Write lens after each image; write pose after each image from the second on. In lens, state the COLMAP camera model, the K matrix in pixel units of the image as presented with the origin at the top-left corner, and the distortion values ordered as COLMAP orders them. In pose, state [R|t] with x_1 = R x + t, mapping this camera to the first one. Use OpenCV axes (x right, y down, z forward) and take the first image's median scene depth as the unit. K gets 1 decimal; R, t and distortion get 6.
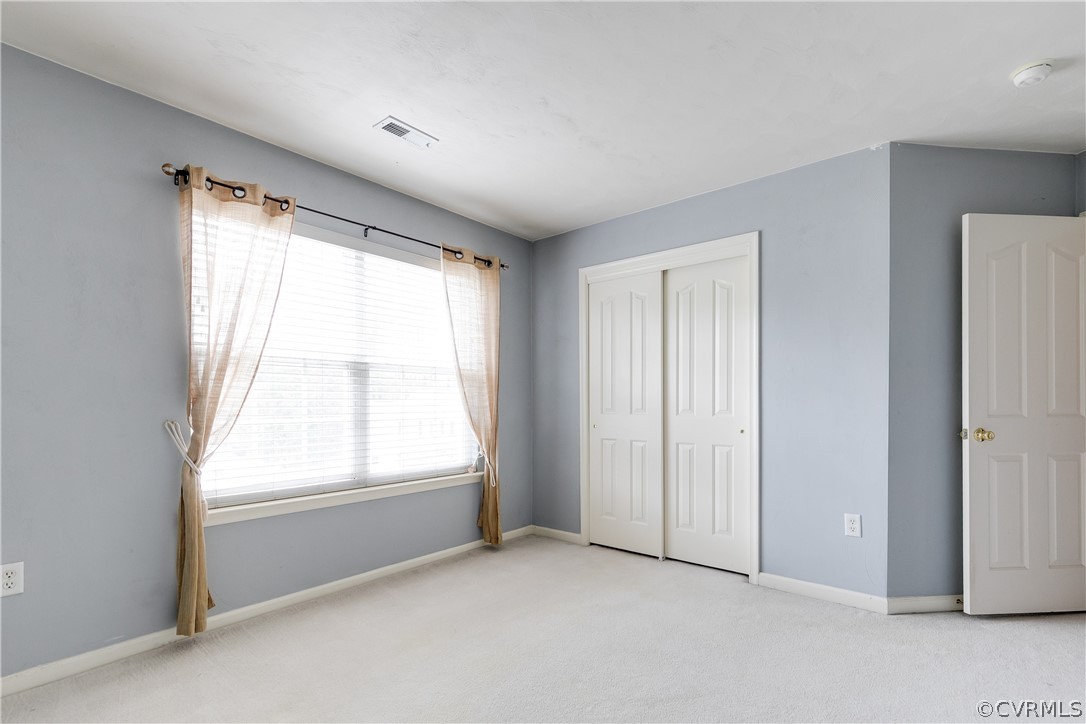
lens RADIAL K [[500.7, 0, 541.8], [0, 500.7, 402.8], [0, 0, 1]] dist [0.000329, -0.000230]
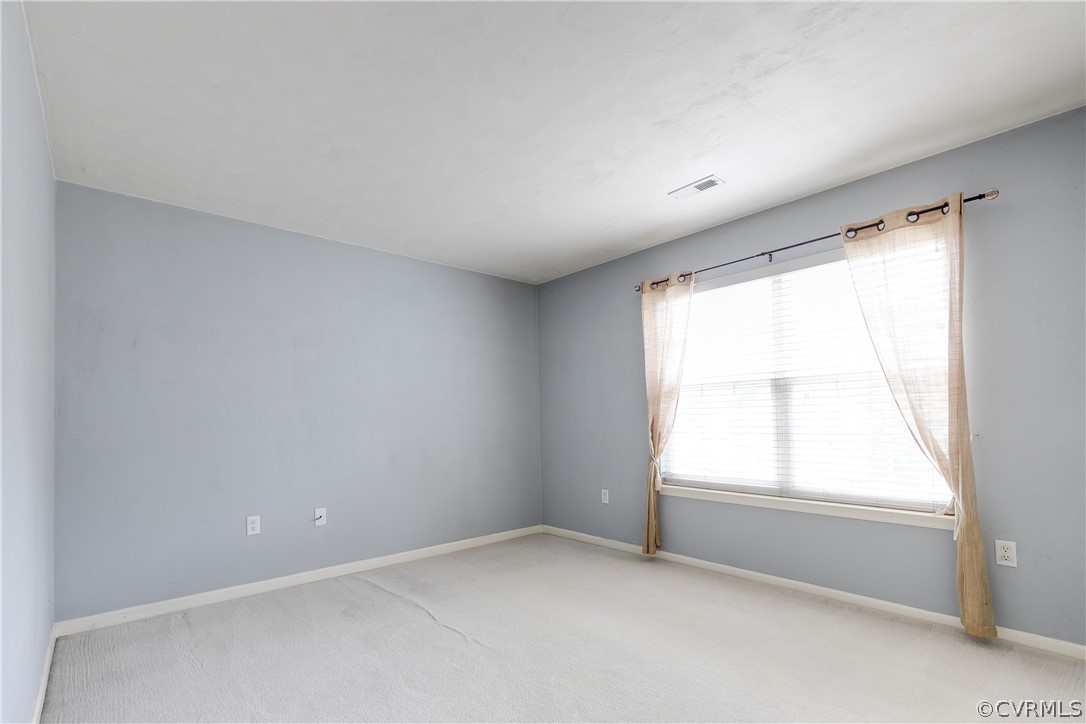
lens RADIAL K [[500.7, 0, 541.8], [0, 500.7, 402.8], [0, 0, 1]] dist [0.000329, -0.000230]
pose [[-0.166497, -0.037617, -0.985324, 0.762453], [0.010459, 0.999148, -0.039912, 0.008496], [0.985986, -0.016950, -0.165962, 0.670792]]
